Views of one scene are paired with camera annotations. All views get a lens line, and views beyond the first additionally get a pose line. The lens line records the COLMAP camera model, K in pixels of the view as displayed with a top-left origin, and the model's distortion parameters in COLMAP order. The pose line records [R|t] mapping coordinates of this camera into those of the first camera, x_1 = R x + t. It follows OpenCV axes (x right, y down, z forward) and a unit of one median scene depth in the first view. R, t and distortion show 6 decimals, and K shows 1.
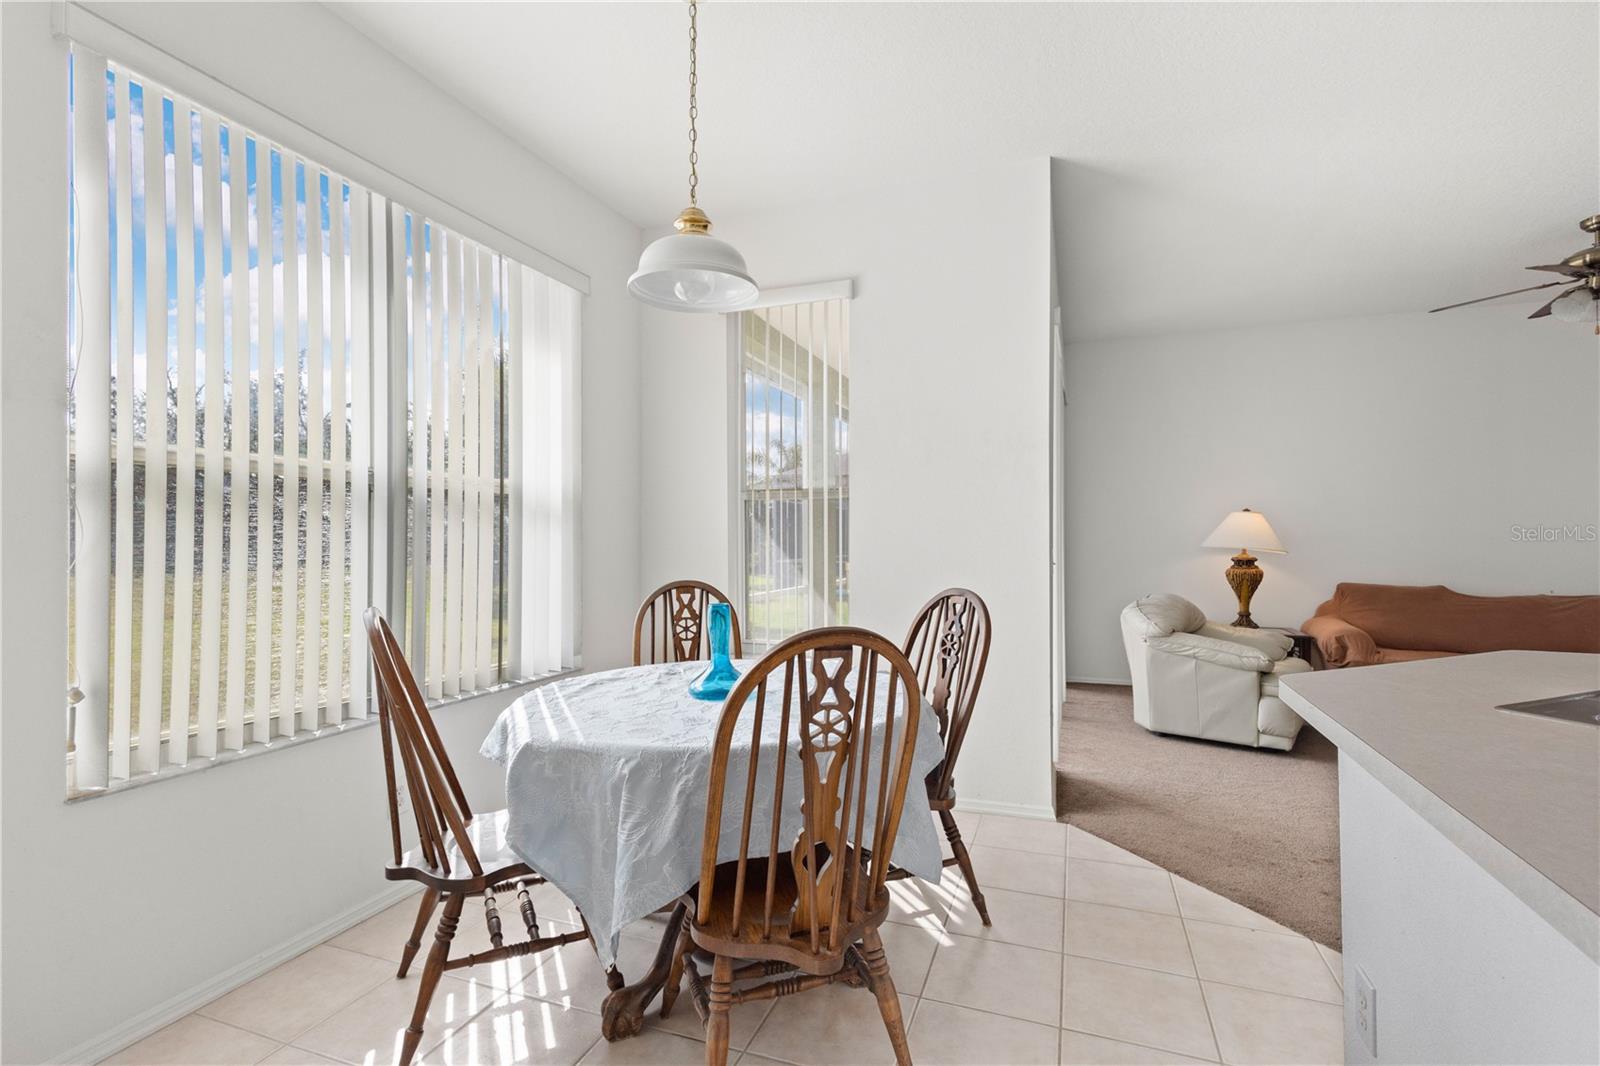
lens RADIAL K [[730.0, 0, 796.9], [0, 730.0, 530.7], [0, 0, 1]] dist [0.003383, -0.000099]
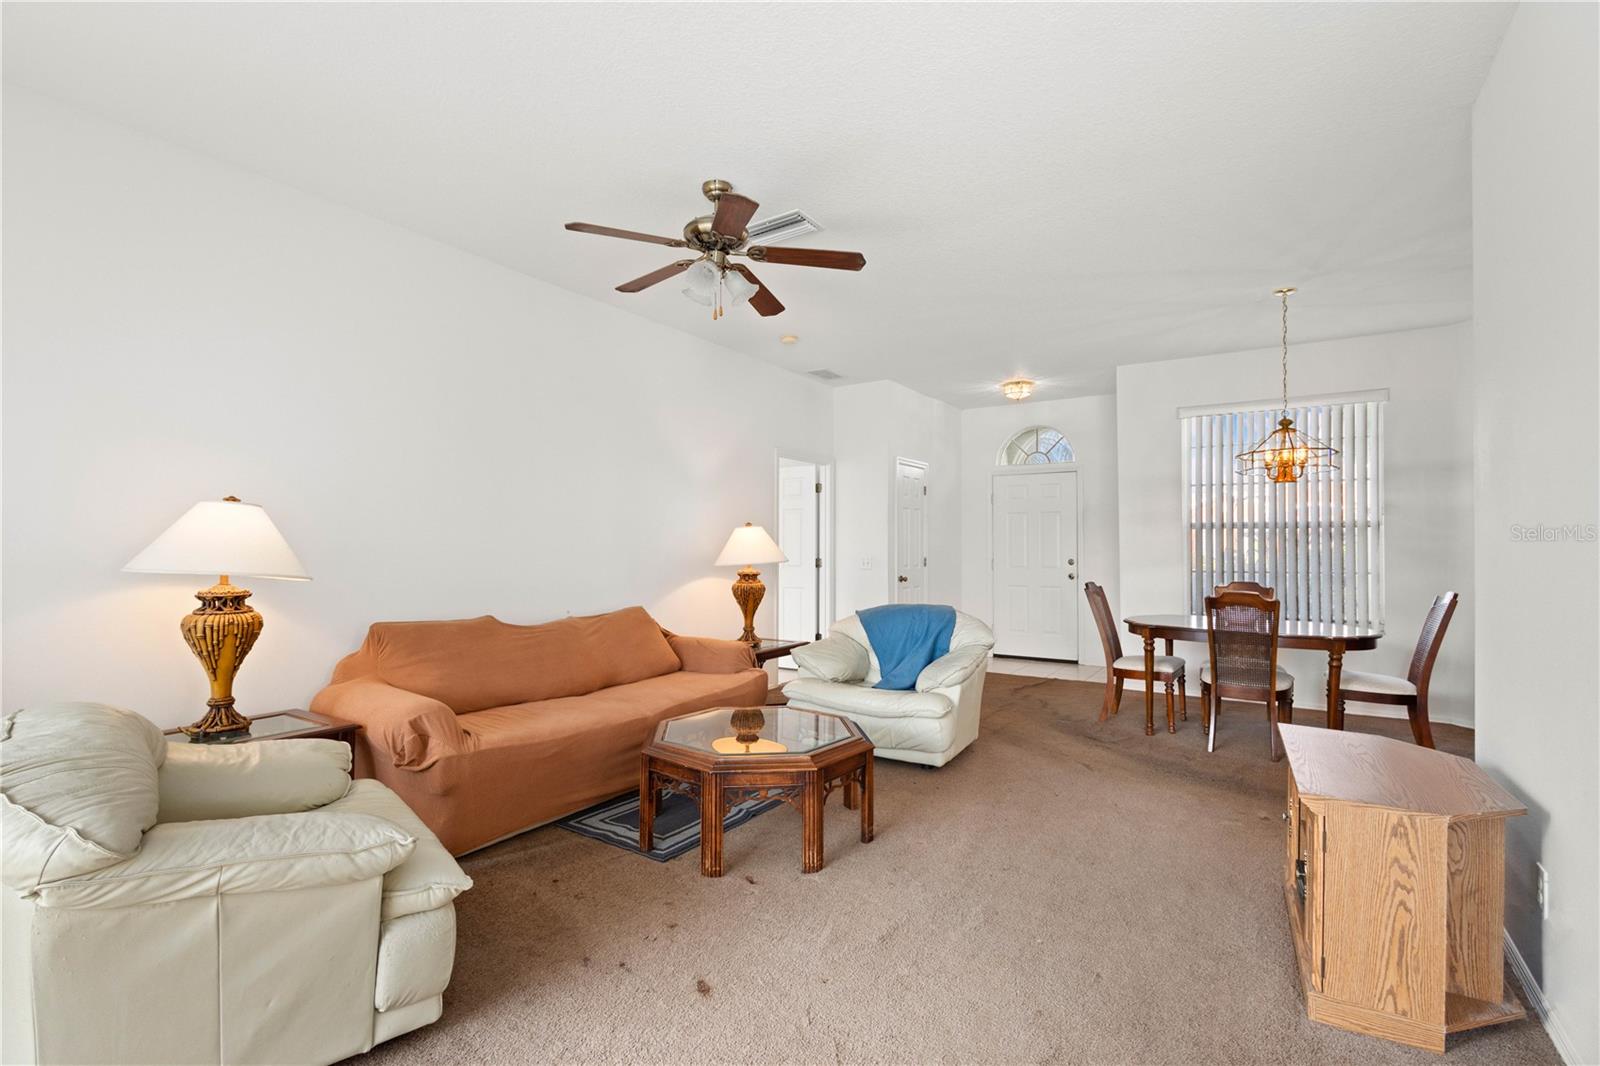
lens RADIAL K [[714.0, 0, 780.0], [0, 714.0, 536.3], [0, 0, 1]] dist [0.001544, 0.000047]
pose [[0.198465, 0.019067, 0.979922, 0.201572], [-0.015166, 0.999751, -0.016381, 0.000284], [-0.979991, -0.011611, 0.198705, 0.527686]]
